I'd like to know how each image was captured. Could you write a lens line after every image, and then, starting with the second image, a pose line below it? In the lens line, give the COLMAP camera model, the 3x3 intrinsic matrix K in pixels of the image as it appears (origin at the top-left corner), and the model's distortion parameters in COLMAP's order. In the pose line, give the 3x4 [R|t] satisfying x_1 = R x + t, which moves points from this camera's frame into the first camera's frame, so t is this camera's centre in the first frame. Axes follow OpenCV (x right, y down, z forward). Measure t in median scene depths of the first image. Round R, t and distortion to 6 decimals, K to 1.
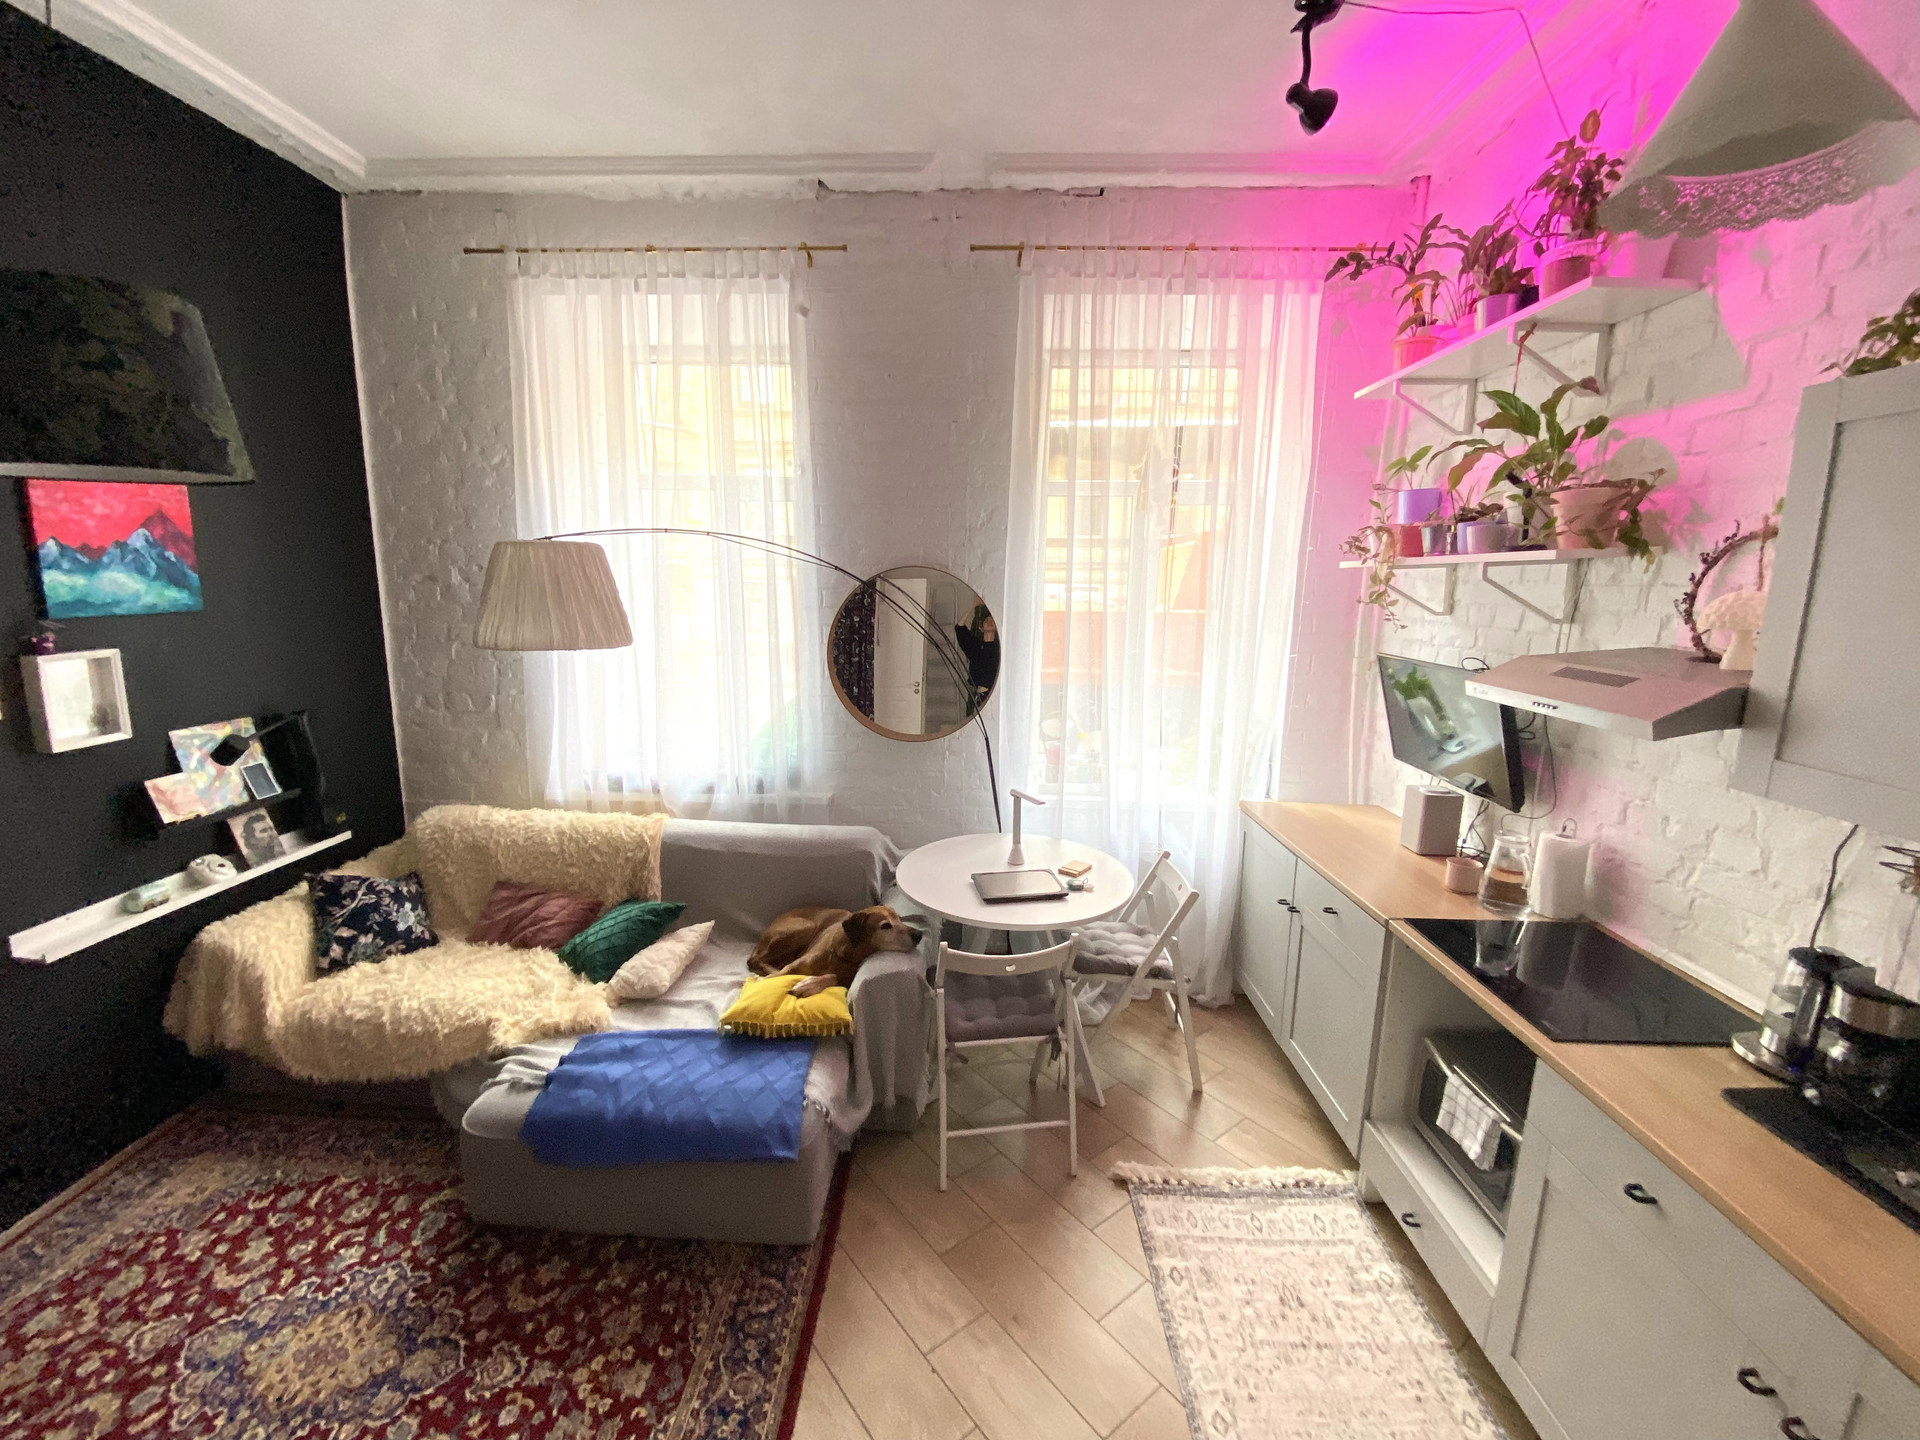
lens RADIAL K [[793.4, 0, 965.6], [0, 793.4, 711.3], [0, 0, 1]] dist [0.016728, -0.019188]
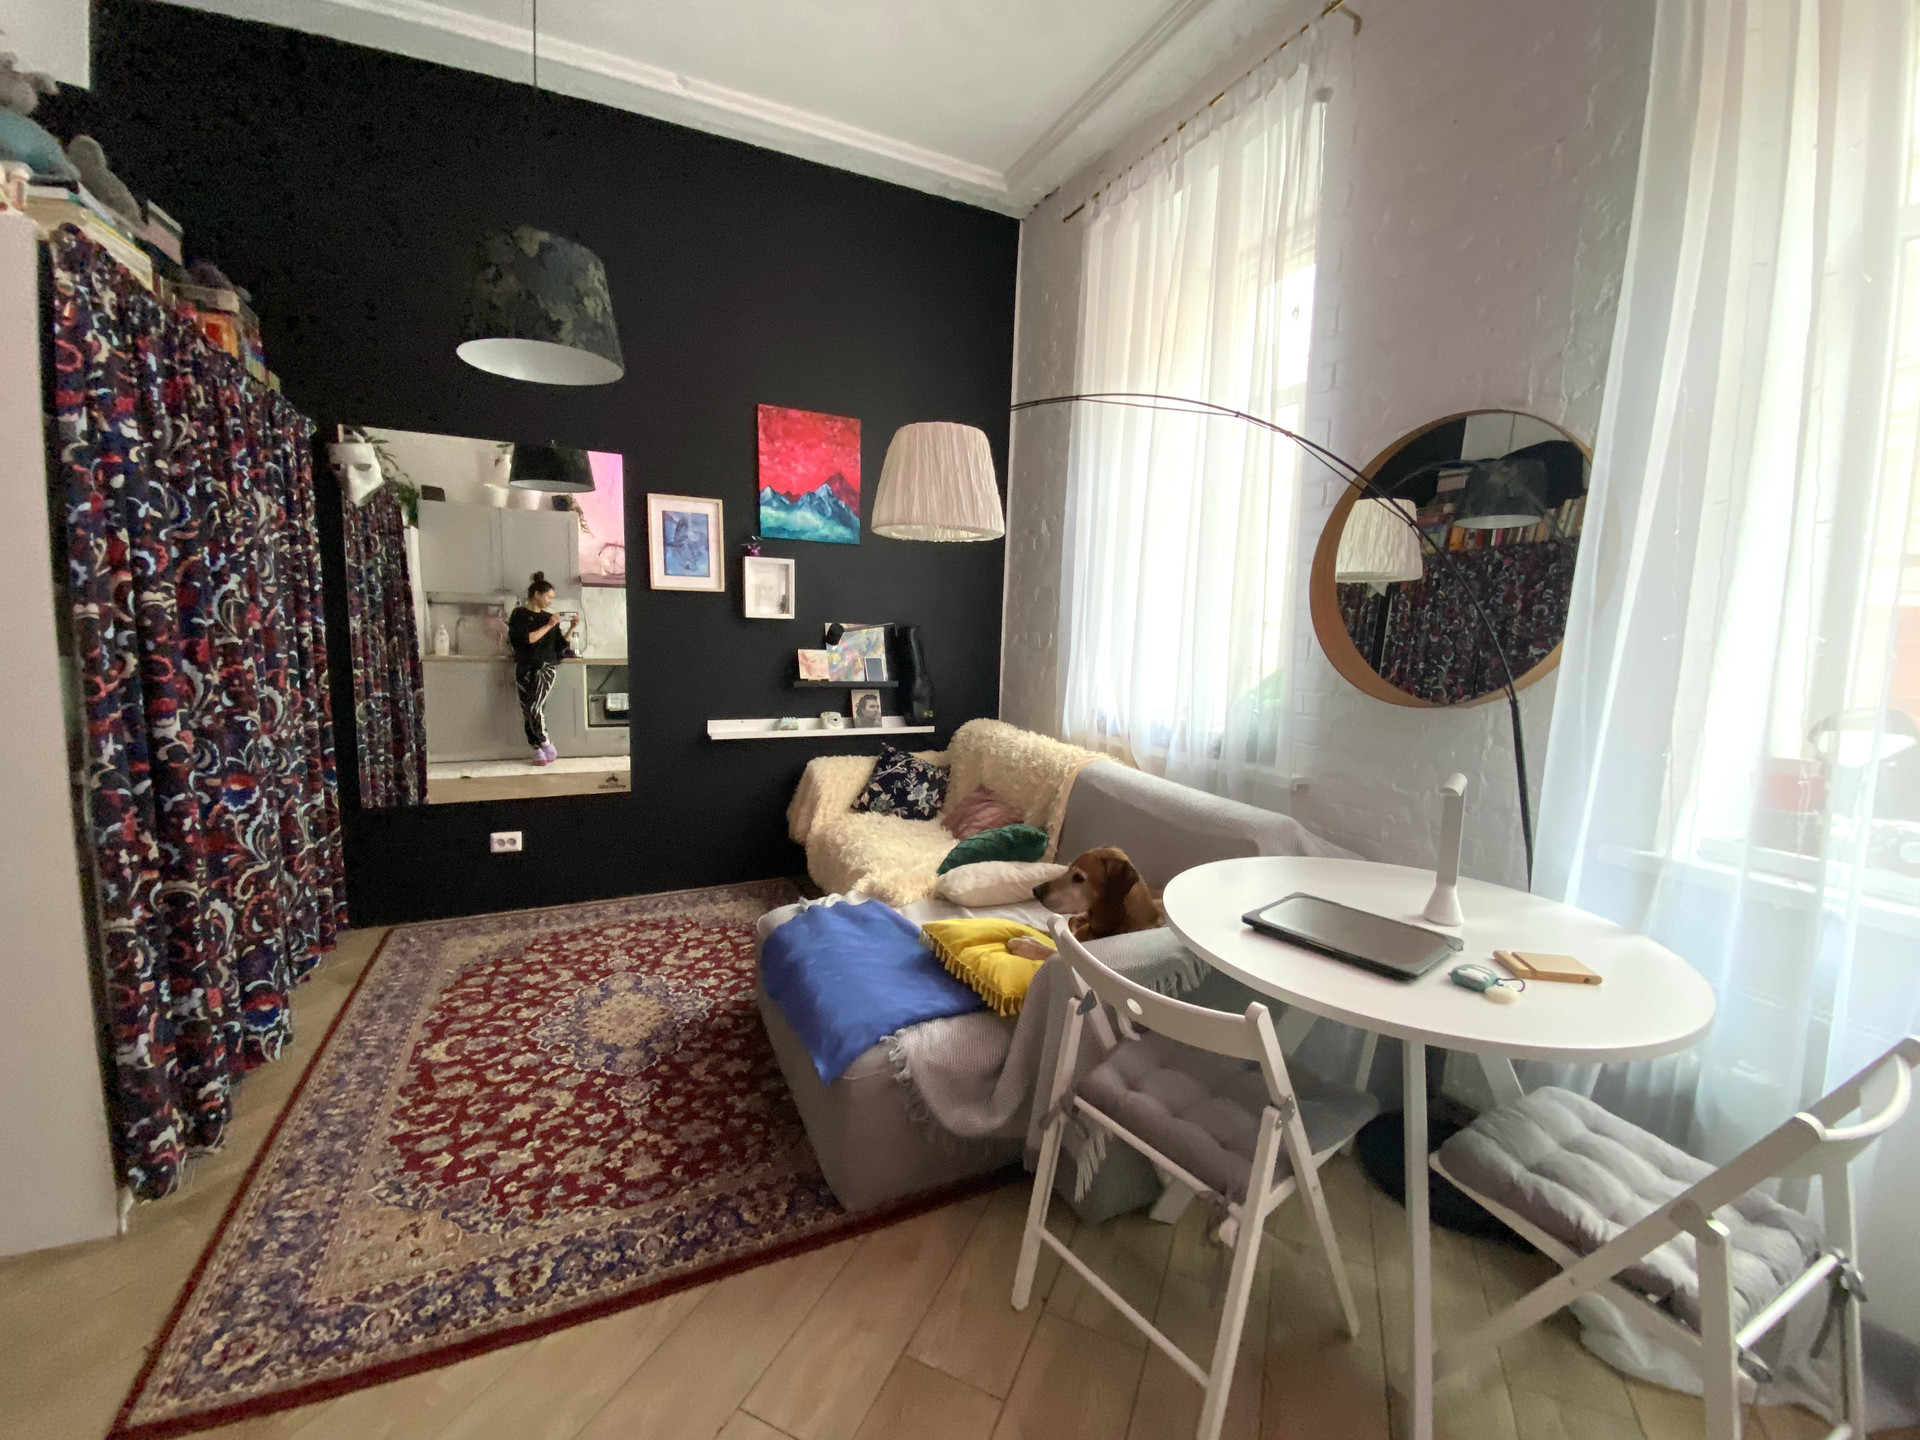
lens RADIAL K [[772.3, 0, 956.9], [0, 772.3, 723.3], [0, 0, 1]] dist [0.016598, -0.017259]
pose [[0.455969, 0.106818, -0.883562, 0.393956], [-0.164829, 0.985732, 0.034108, 0.118256], [0.874599, 0.130085, 0.467070, 0.548578]]
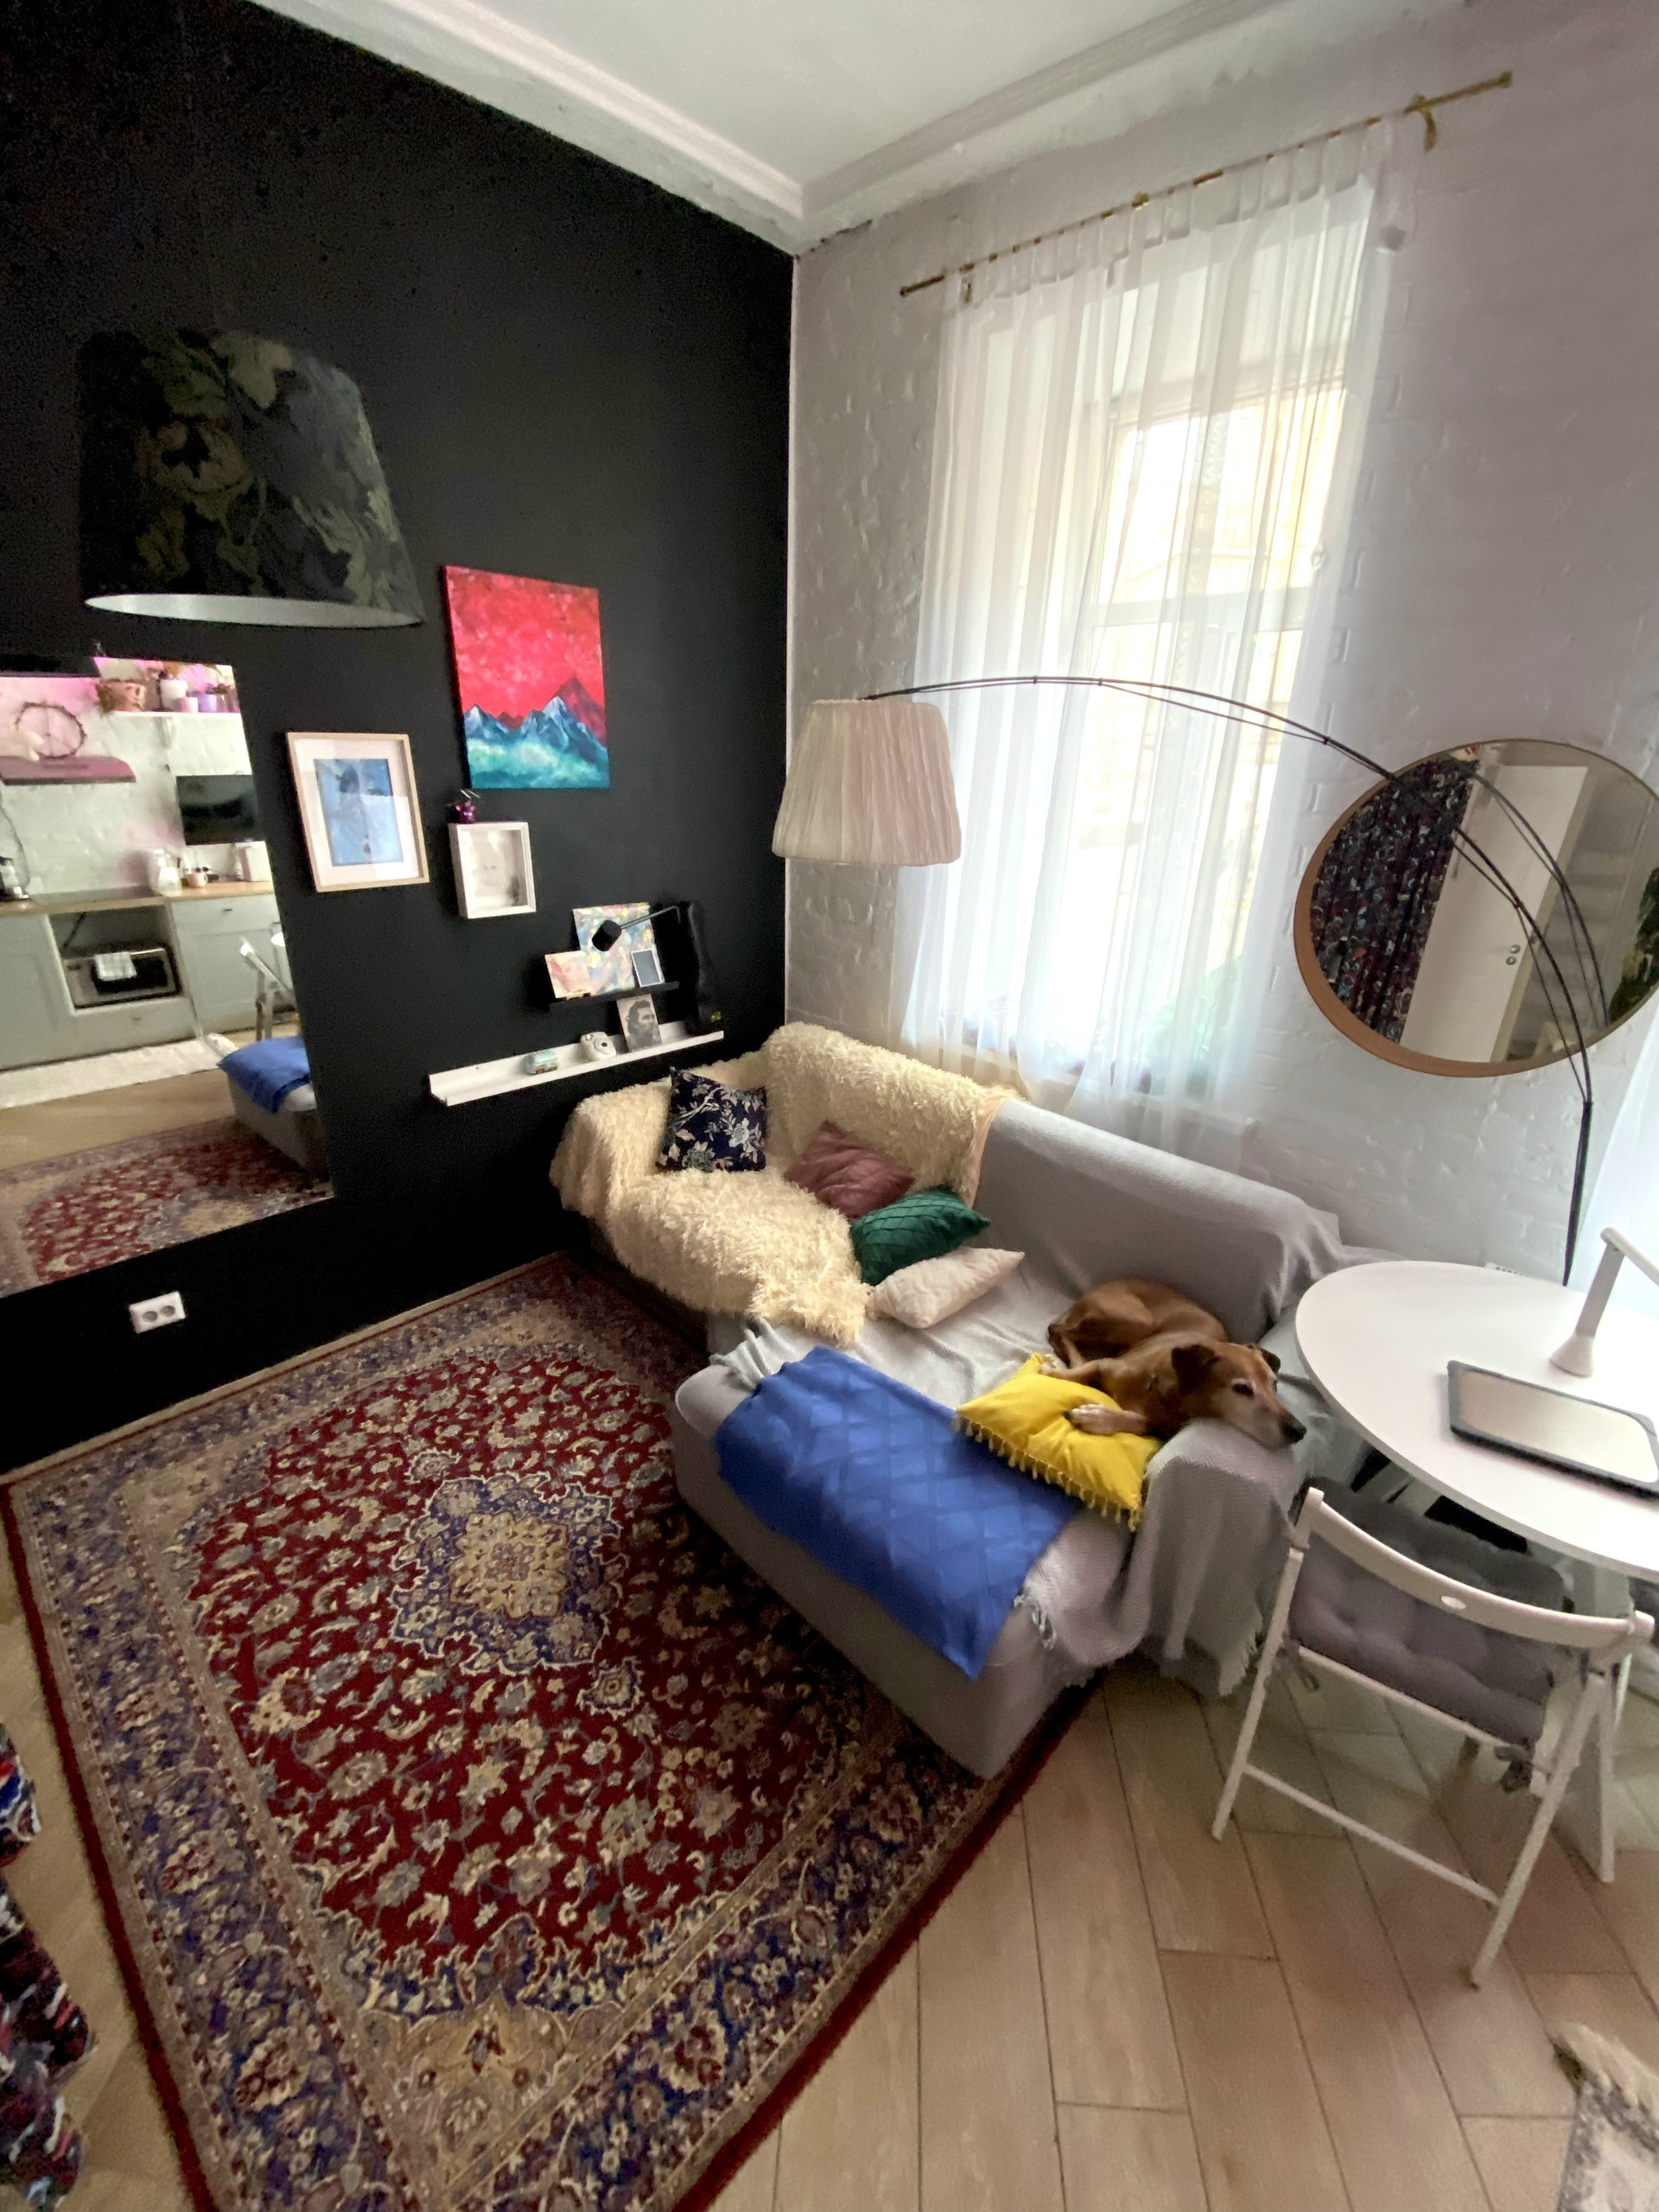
lens RADIAL K [[889.8, 0, 830.3], [0, 889.8, 1103.1], [0, 0, 1]] dist [0.016598, -0.017259]
pose [[0.734930, 0.250846, -0.630043, 0.037533], [-0.124708, 0.963219, 0.238029, -0.047651], [0.666578, -0.096363, 0.739180, 0.328278]]
